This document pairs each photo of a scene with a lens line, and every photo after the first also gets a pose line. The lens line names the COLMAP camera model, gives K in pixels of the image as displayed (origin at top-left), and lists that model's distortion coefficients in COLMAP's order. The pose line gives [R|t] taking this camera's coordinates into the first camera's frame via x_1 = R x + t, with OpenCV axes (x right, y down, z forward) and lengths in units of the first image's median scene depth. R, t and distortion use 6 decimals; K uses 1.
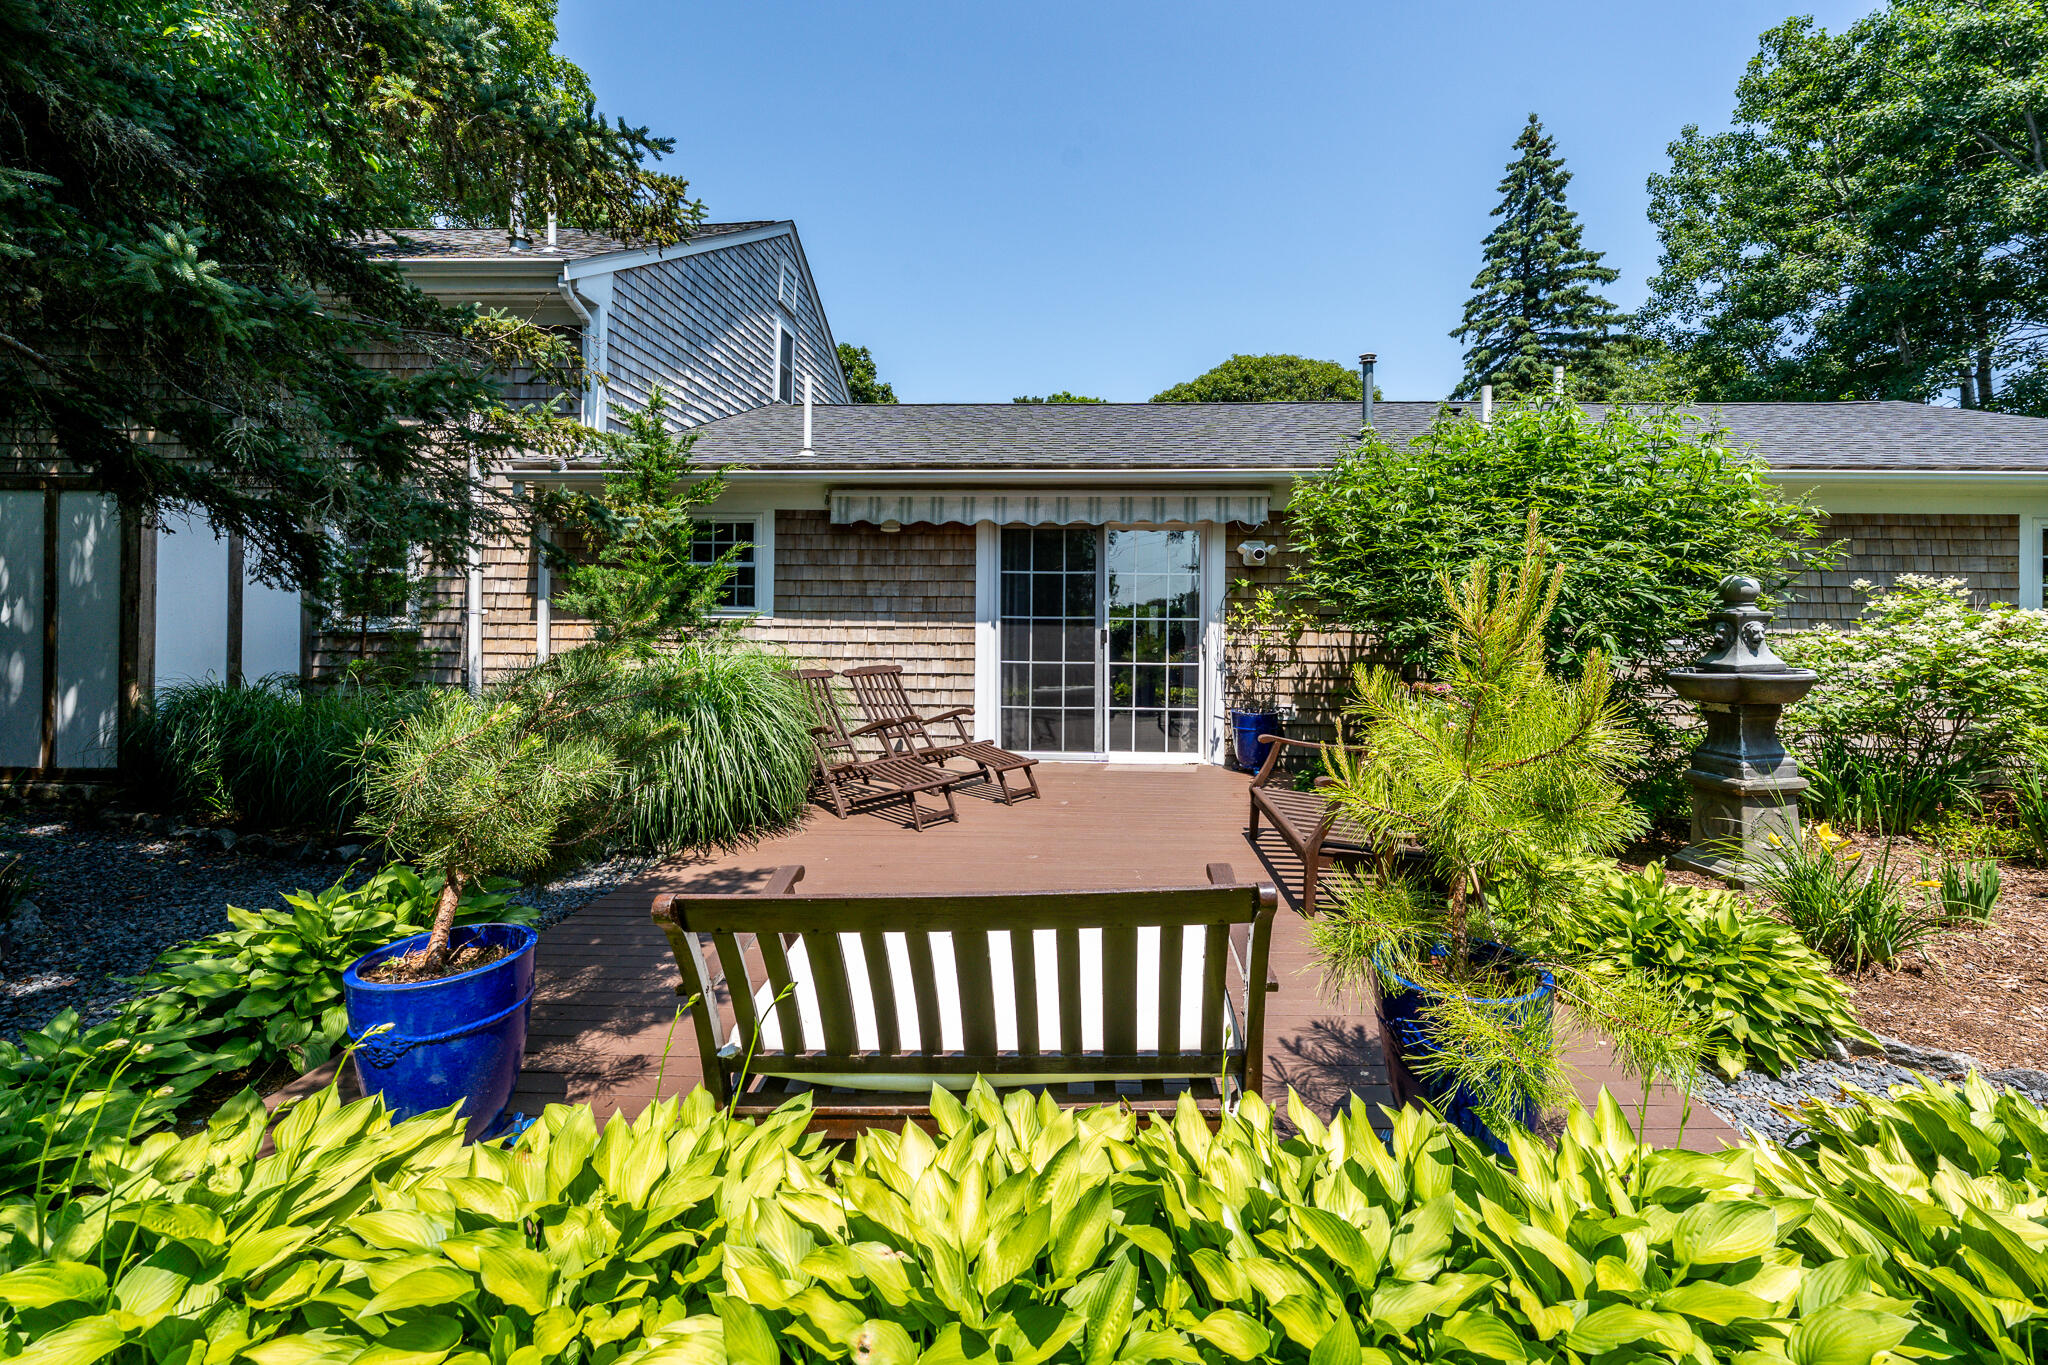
lens RADIAL K [[828.8, 0, 1070.7], [0, 828.8, 607.7], [0, 0, 1]] dist [0.000070, 0.000026]
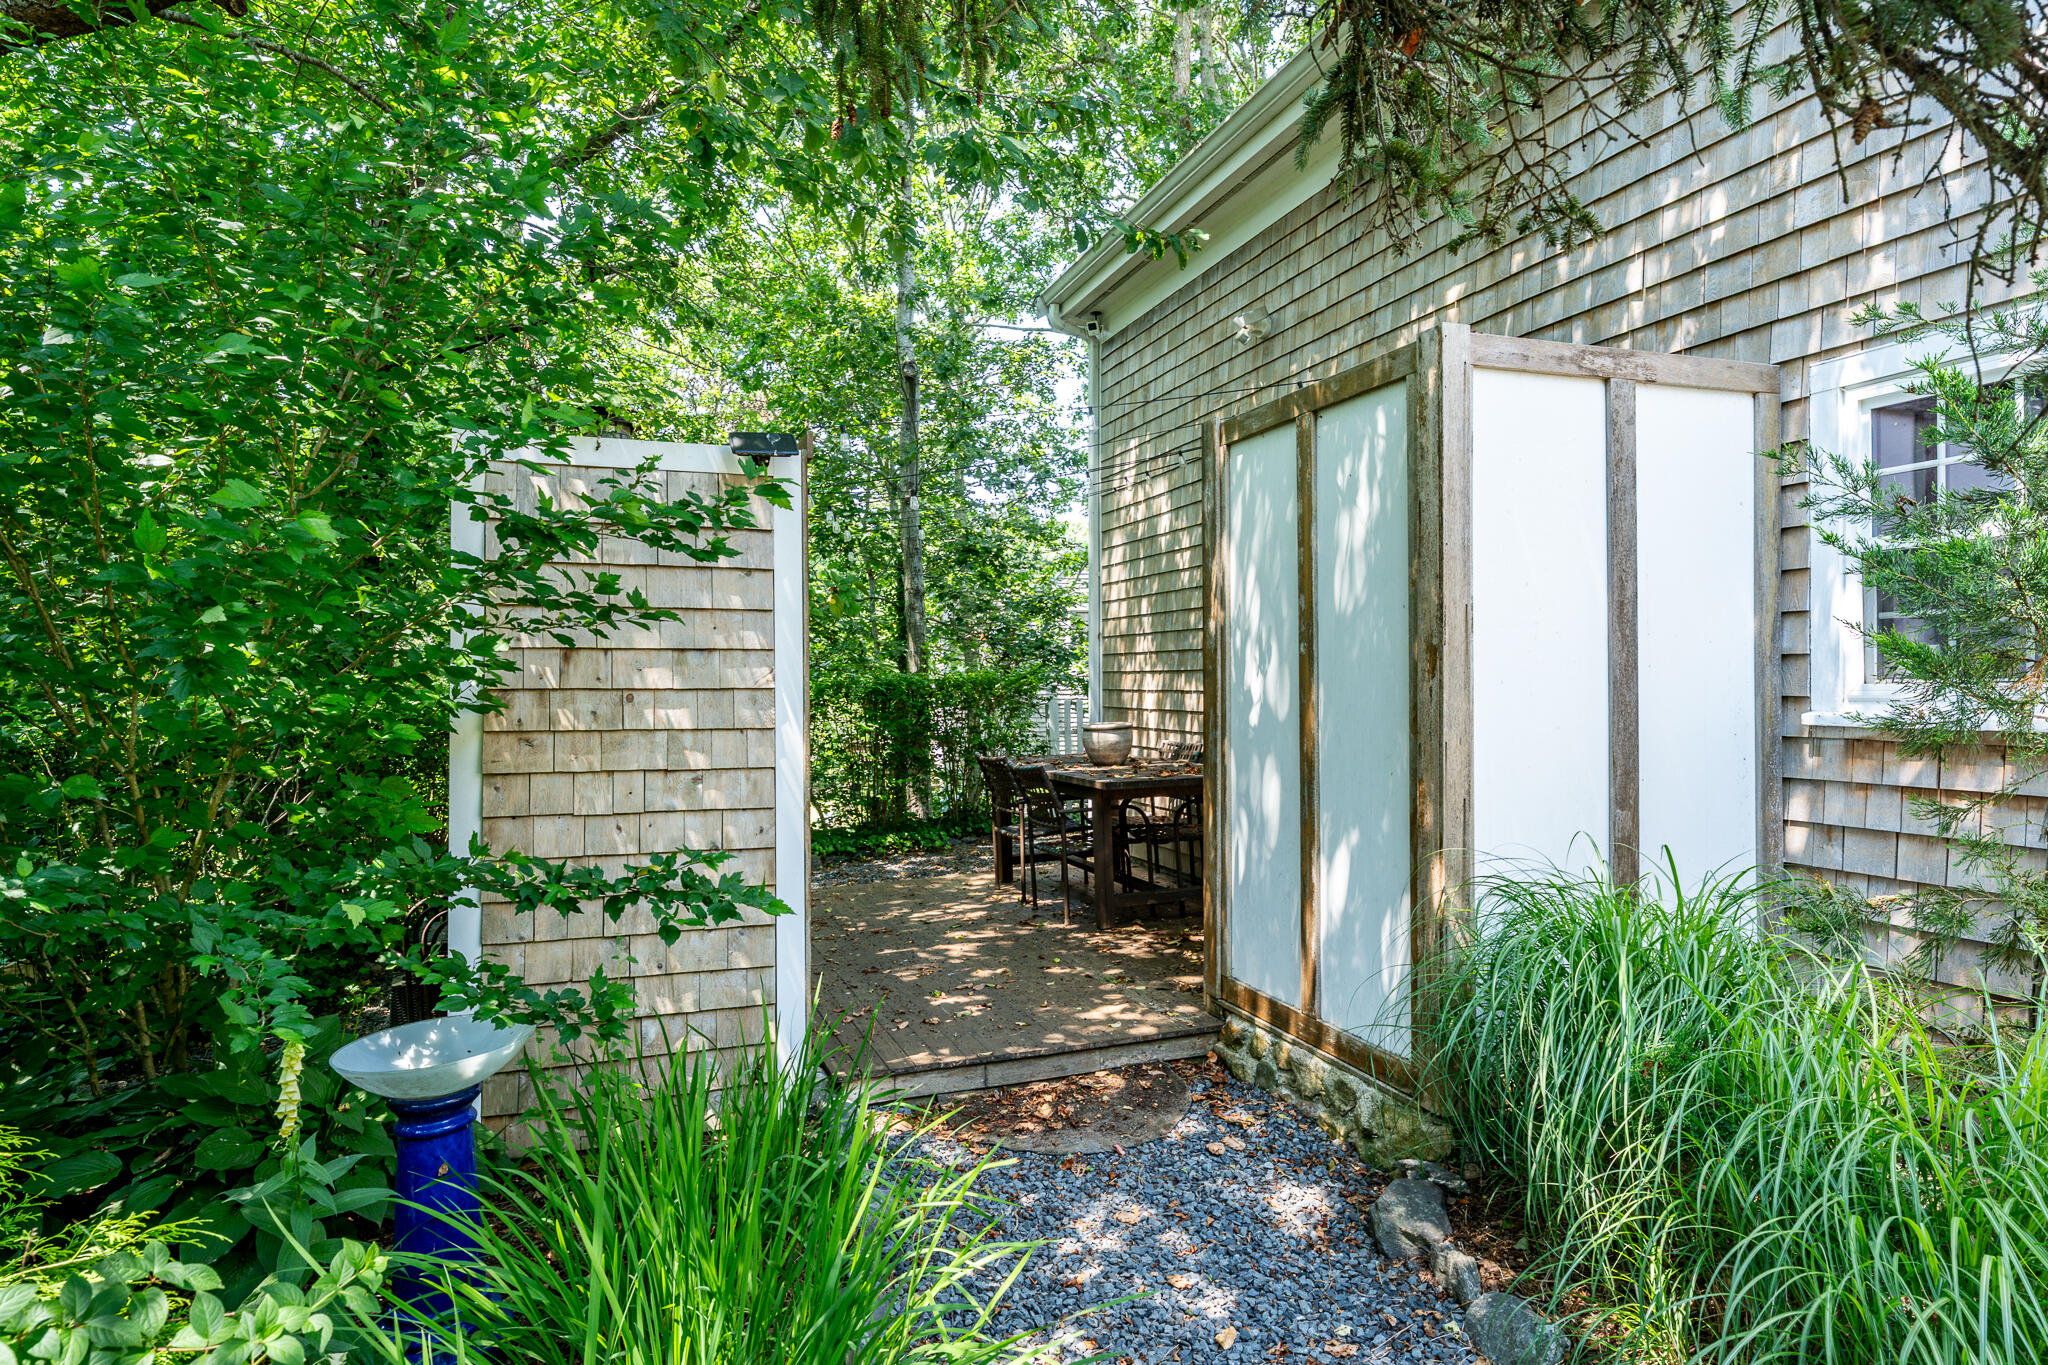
lens RADIAL K [[1169.3, 0, 1023.6], [0, 1169.3, 677.0], [0, 0, 1]] dist [0.004231, -0.003792]
pose [[0.372343, -0.007041, -0.928069, -0.683391], [0.020337, 0.999793, 0.000574, 0.000460], [0.927872, -0.019088, 0.372409, 0.609303]]
